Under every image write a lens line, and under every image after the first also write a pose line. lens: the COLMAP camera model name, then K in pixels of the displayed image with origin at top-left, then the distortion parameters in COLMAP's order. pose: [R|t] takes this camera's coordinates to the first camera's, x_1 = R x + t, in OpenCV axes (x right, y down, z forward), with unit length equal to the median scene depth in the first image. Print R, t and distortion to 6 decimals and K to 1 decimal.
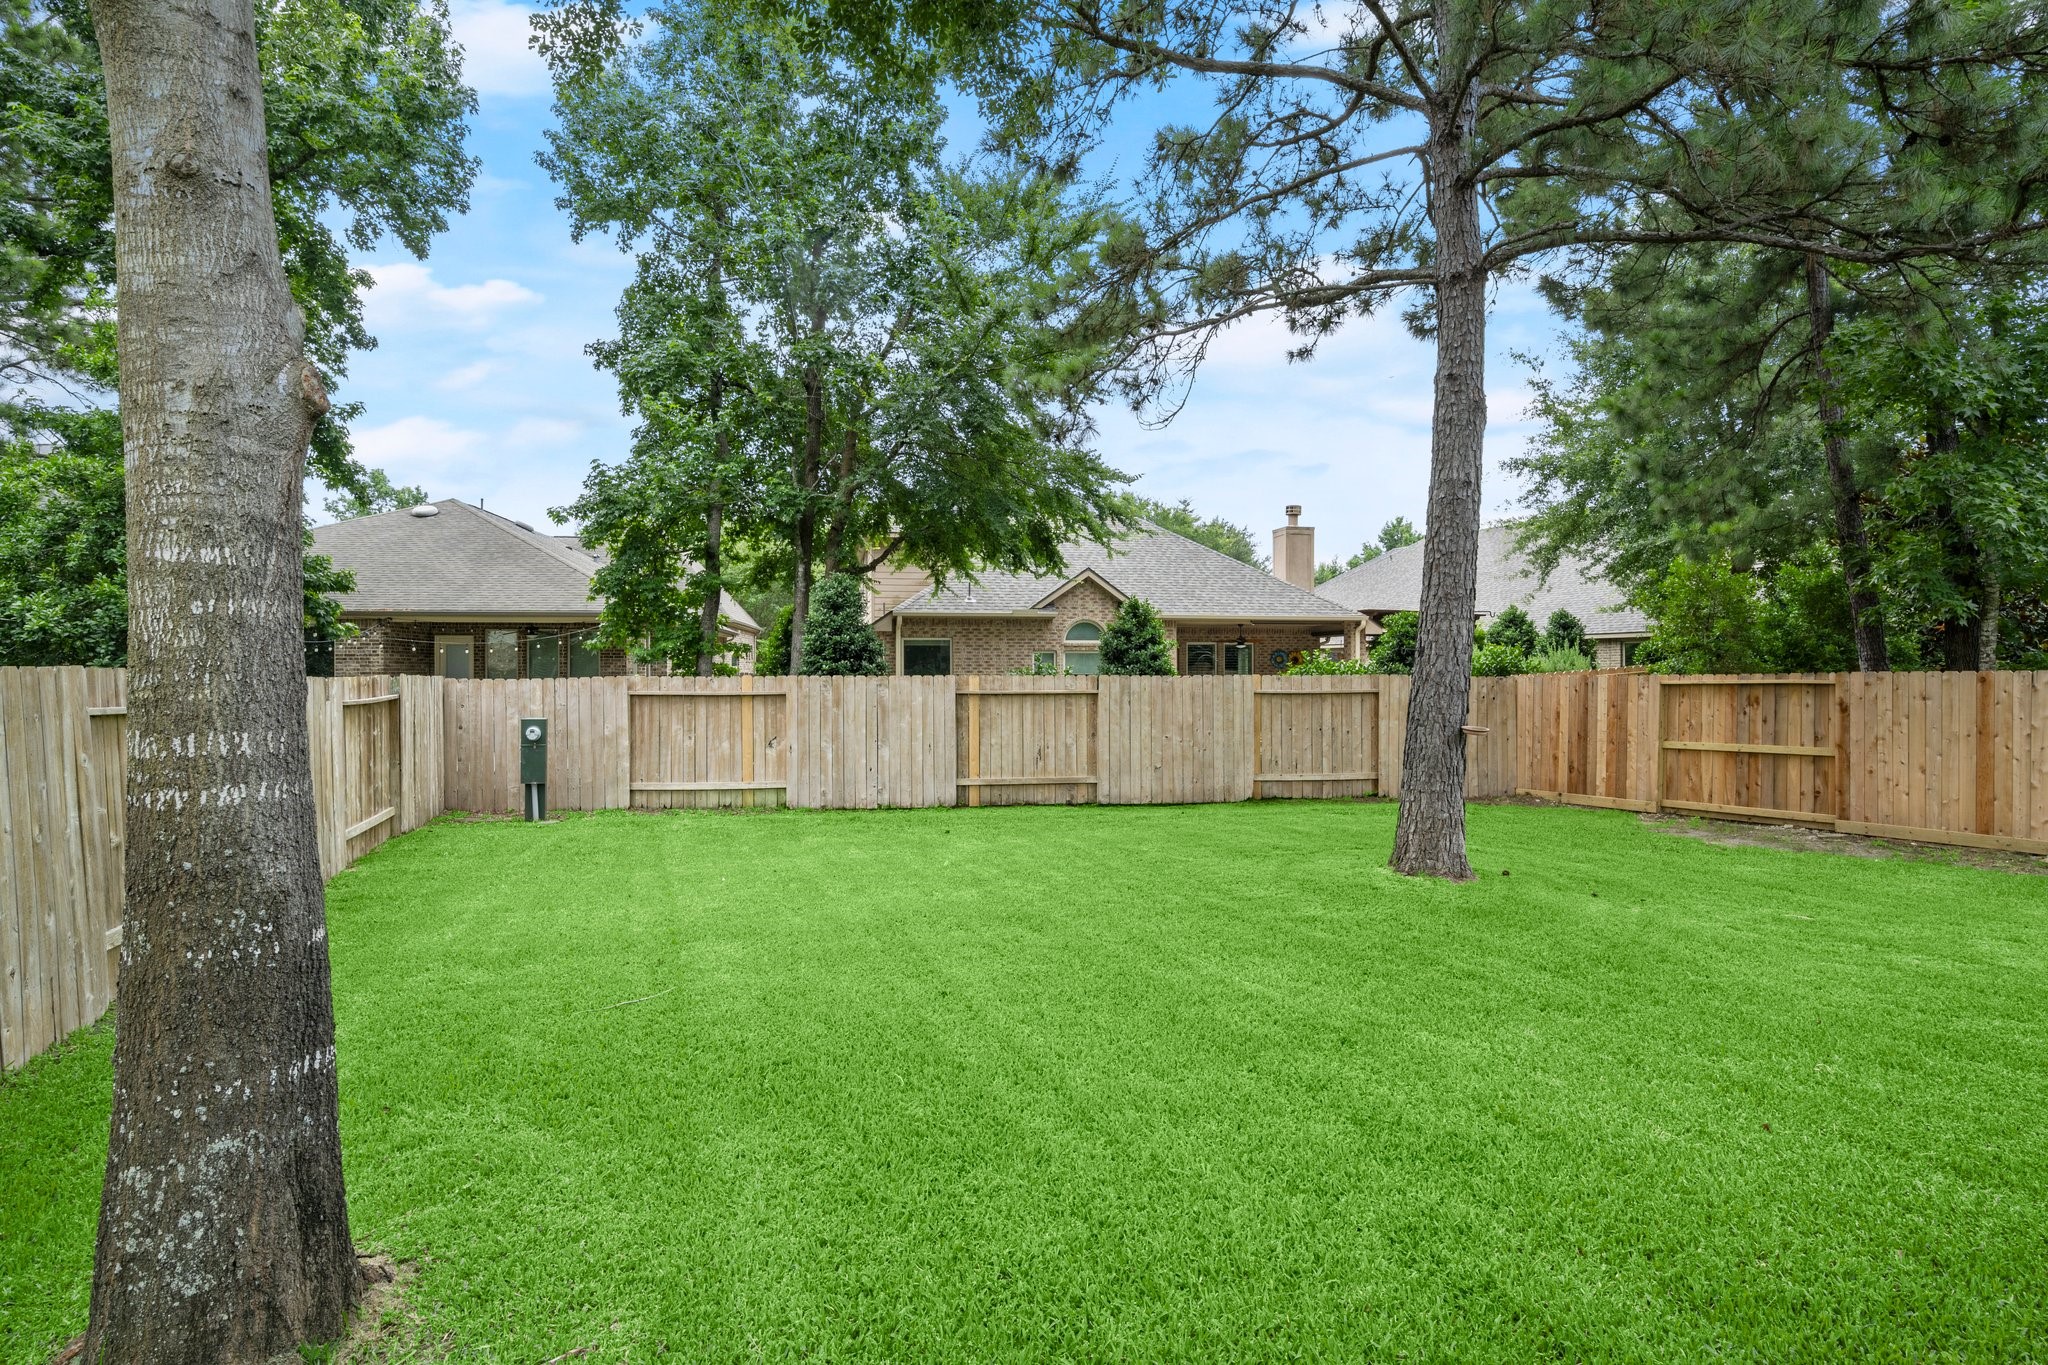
lens RADIAL K [[1046.7, 0, 1013.5], [0, 1046.7, 684.3], [0, 0, 1]] dist [0.000103, -0.000482]
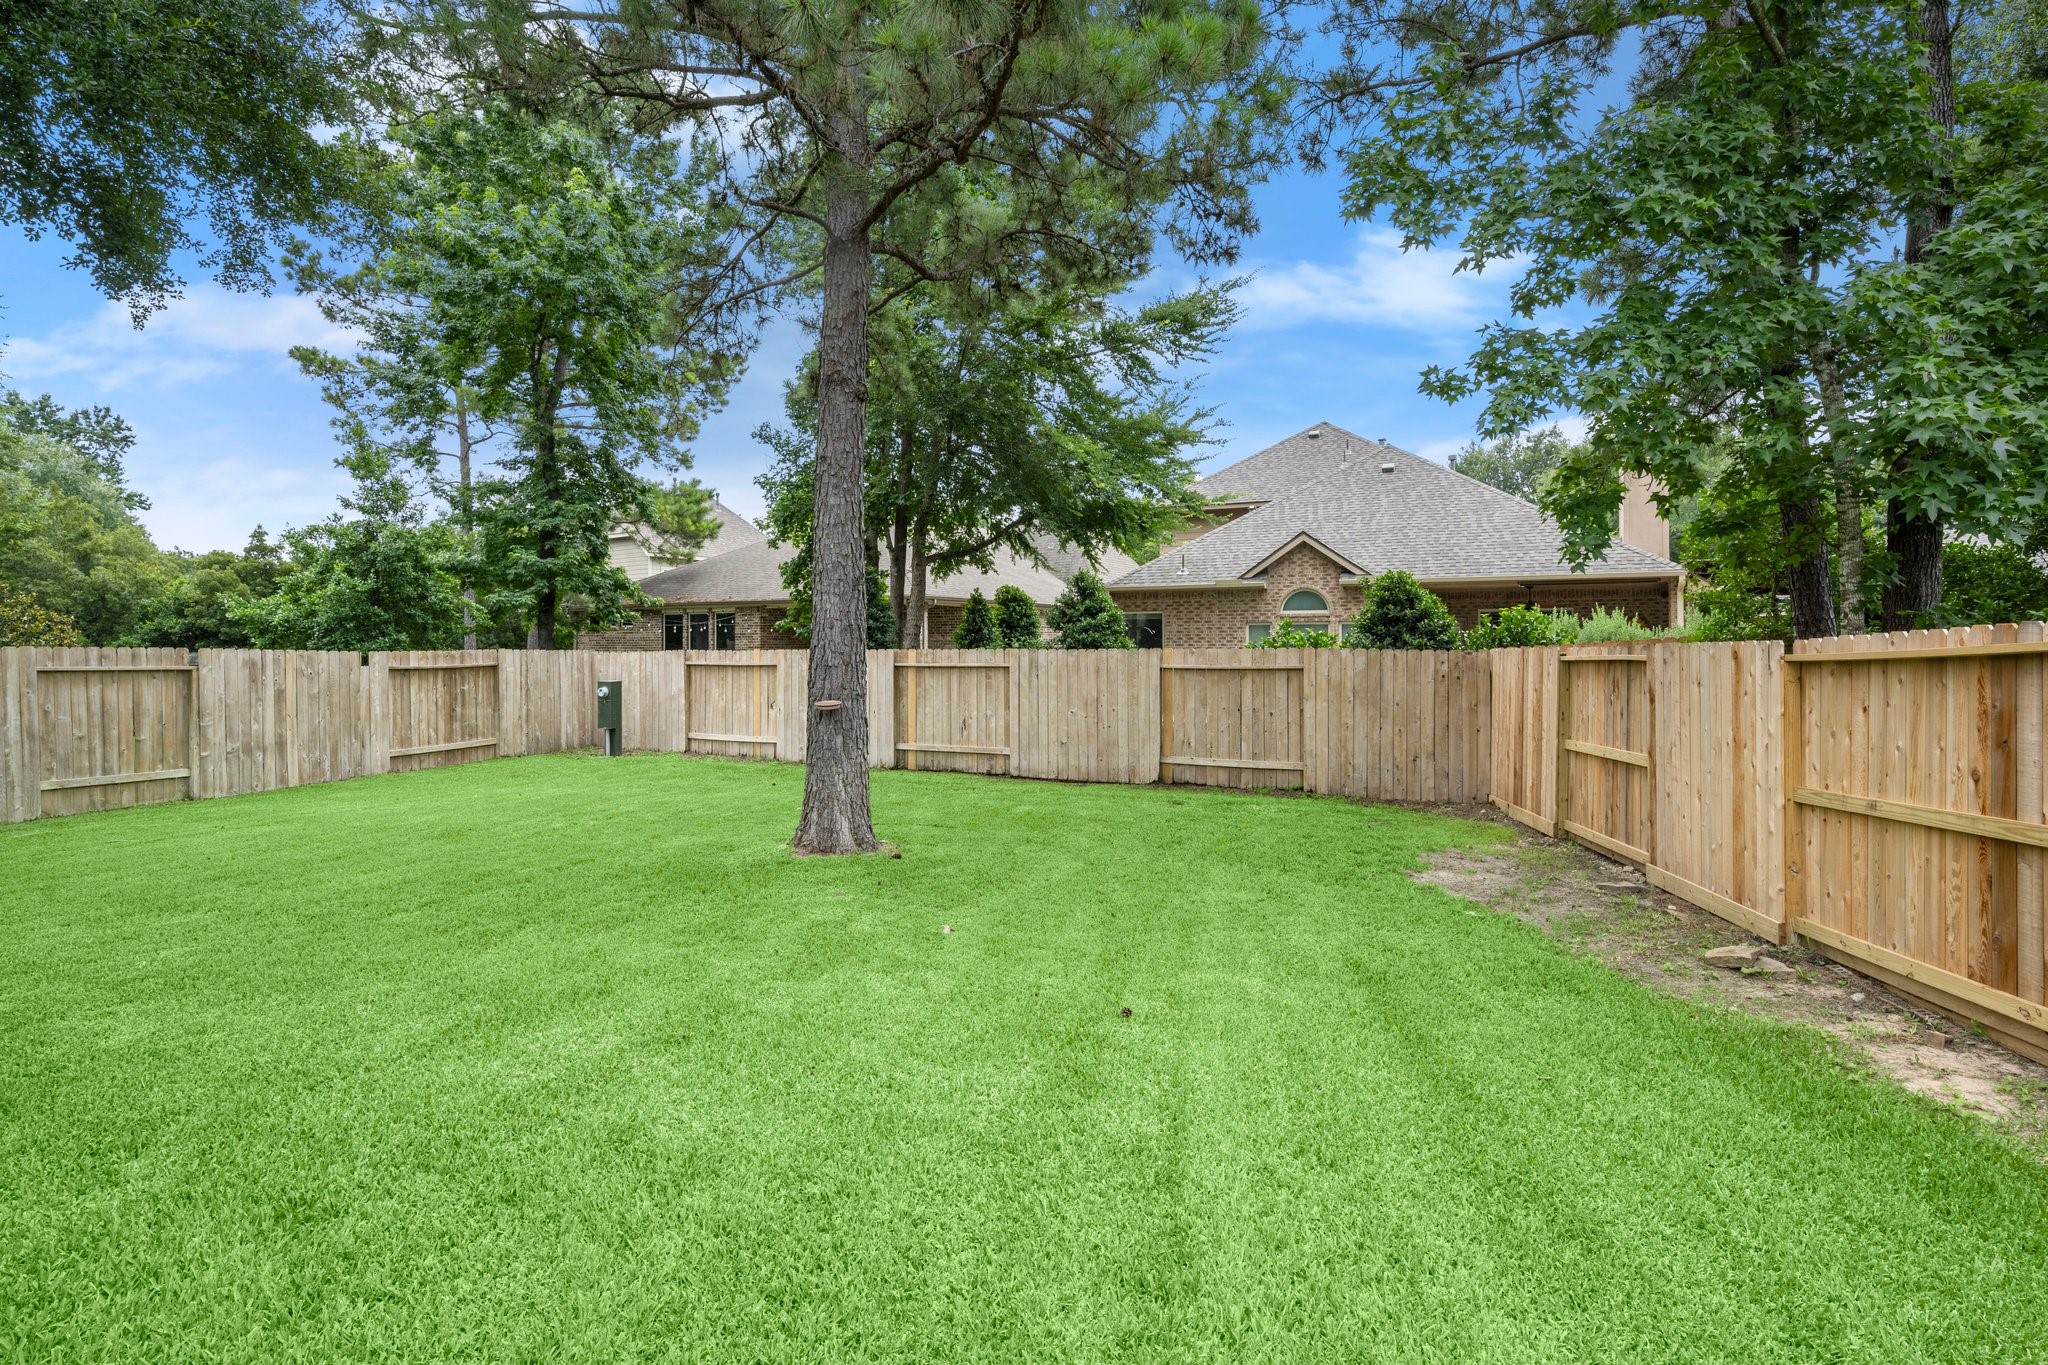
lens RADIAL K [[1046.7, 0, 1009.4], [0, 1046.7, 673.6], [0, 0, 1]] dist [0.000103, -0.000482]
pose [[0.808893, 0.012009, -0.587833, 0.667942], [-0.003209, 0.999867, 0.016012, -0.000993], [0.587947, -0.011066, 0.808824, 0.174740]]
